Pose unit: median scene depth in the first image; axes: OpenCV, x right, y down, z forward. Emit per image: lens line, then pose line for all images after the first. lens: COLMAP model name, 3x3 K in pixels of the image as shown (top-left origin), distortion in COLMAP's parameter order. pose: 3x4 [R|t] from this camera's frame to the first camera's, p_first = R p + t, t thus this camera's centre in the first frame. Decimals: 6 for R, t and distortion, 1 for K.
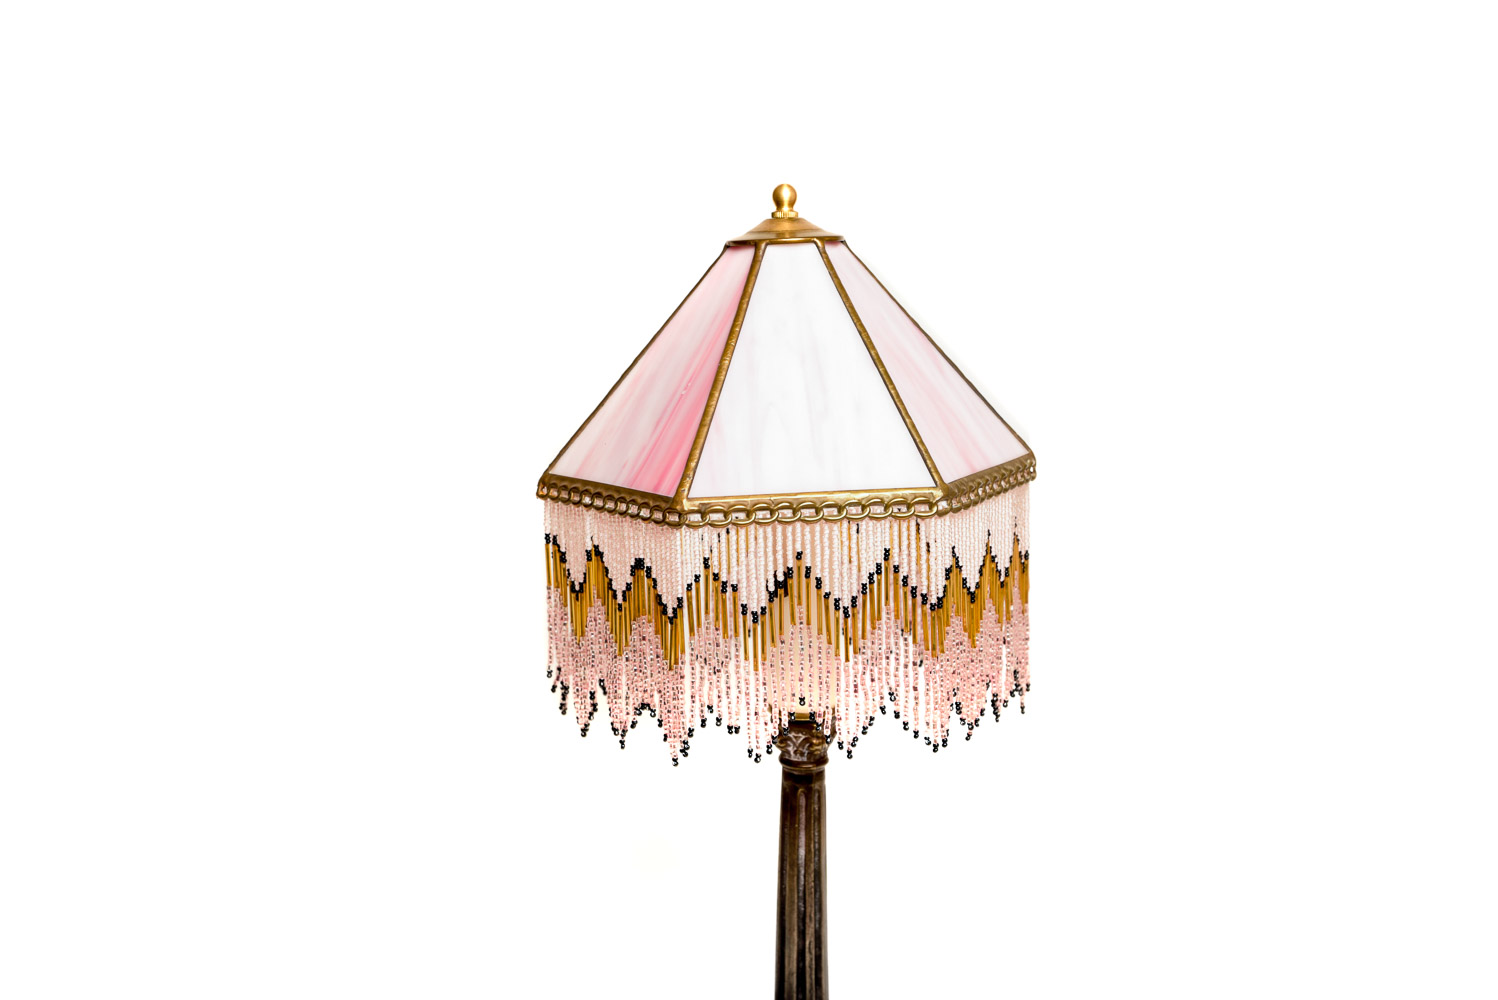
lens RADIAL K [[3038.7, 0, 749.0], [0, 3038.7, 500.0], [0, 0, 1]] dist [0.020917, 0.006714]
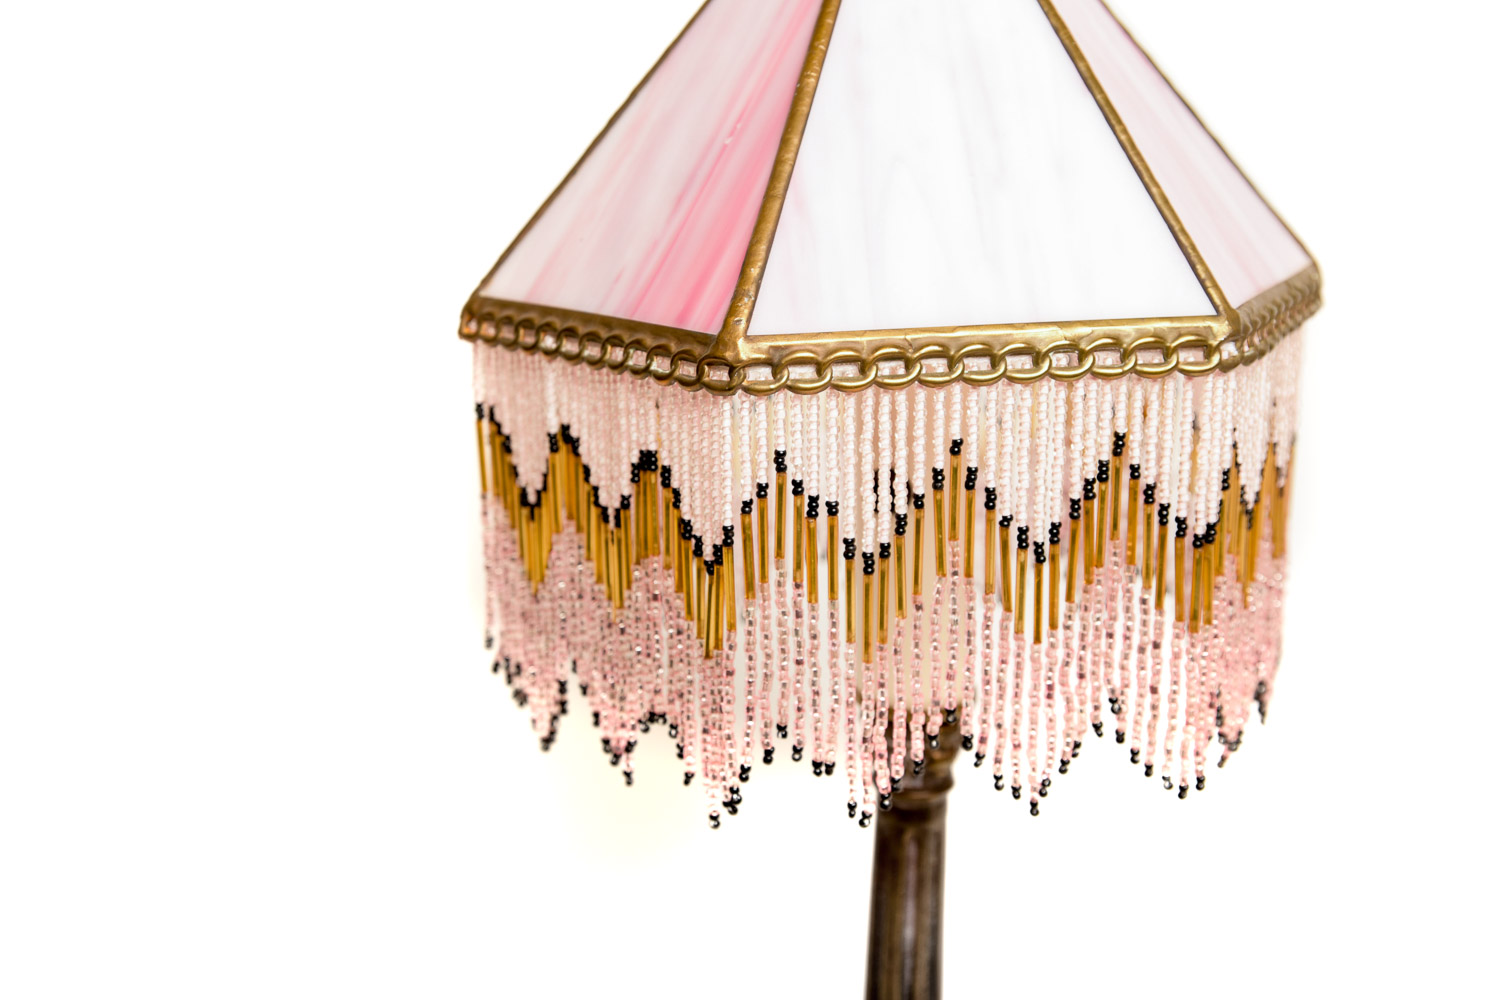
lens RADIAL K [[2273.5, 0, 747.8], [0, 2273.5, 534.9], [0, 0, 1]] dist [0.033430, -0.004244]
pose [[0.999248, -0.002078, 0.038712, -0.034185], [-0.000819, 0.997209, 0.074657, 0.004080], [-0.038759, -0.074633, 0.996458, 0.600897]]
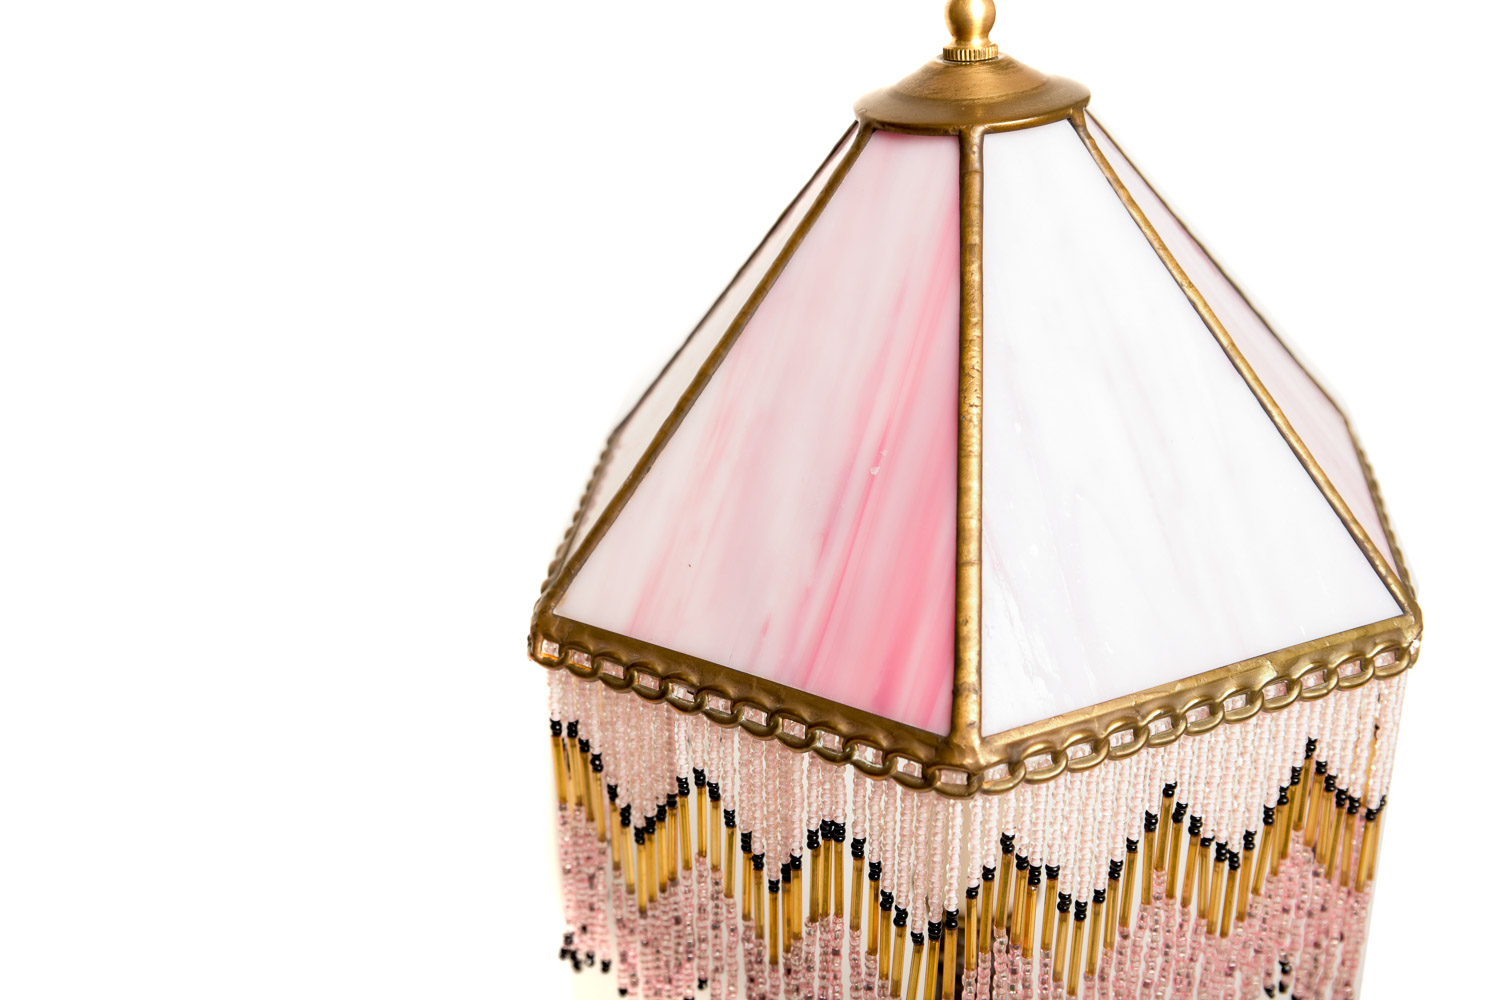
lens RADIAL K [[2273.5, 0, 747.8], [0, 2273.5, 534.9], [0, 0, 1]] dist [0.033430, -0.004244]
pose [[0.945247, -0.153141, 0.288193, -0.149133], [0.071937, 0.959117, 0.273714, -0.128162], [-0.318328, -0.237996, 0.917620, 0.677696]]
